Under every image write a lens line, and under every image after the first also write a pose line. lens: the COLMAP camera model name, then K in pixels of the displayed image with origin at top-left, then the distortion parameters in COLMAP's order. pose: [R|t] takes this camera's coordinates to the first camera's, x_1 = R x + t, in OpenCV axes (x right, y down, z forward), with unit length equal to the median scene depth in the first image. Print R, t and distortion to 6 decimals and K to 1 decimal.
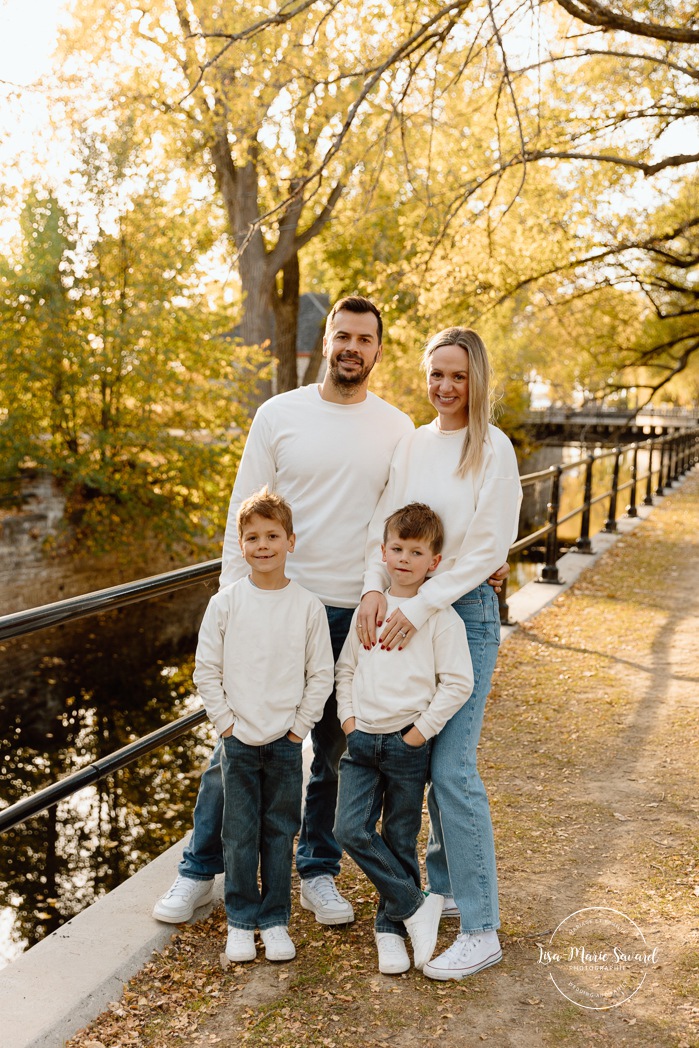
lens RADIAL K [[1417.2, 0, 347.9], [0, 1417.2, 527.9], [0, 0, 1]] dist [0.061547, 0.000000]
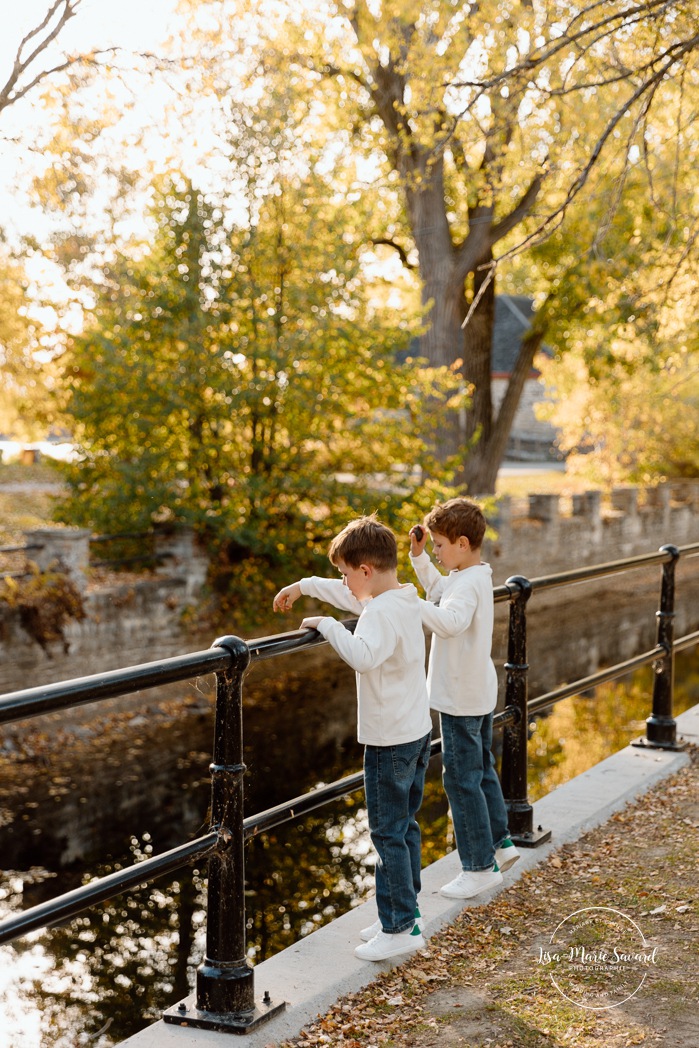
lens RADIAL K [[1956.8, 0, 348.9], [0, 1956.8, 522.4], [0, 0, 1]] dist [0.020049, 0.000000]
pose [[0.994986, 0.001484, -0.100008, -0.008818], [-0.005971, 0.998988, -0.044576, 0.007056], [0.099840, 0.044949, 0.993988, -0.091329]]
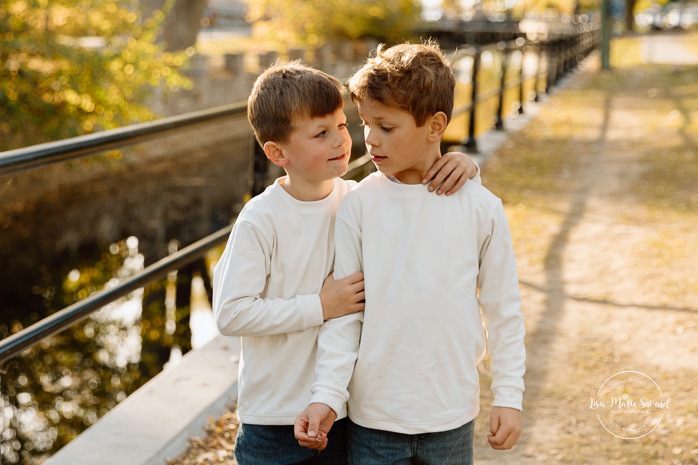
lens RADIAL K [[1282.3, 0, 347.8], [0, 1282.3, 233.5], [0, 0, 1]] dist [0.042515, 0.000000]
pose [[0.997619, -0.022869, 0.065059, 0.015427], [0.017690, 0.996710, 0.079101, 0.000656], [-0.066654, -0.077762, 0.994741, 0.083437]]
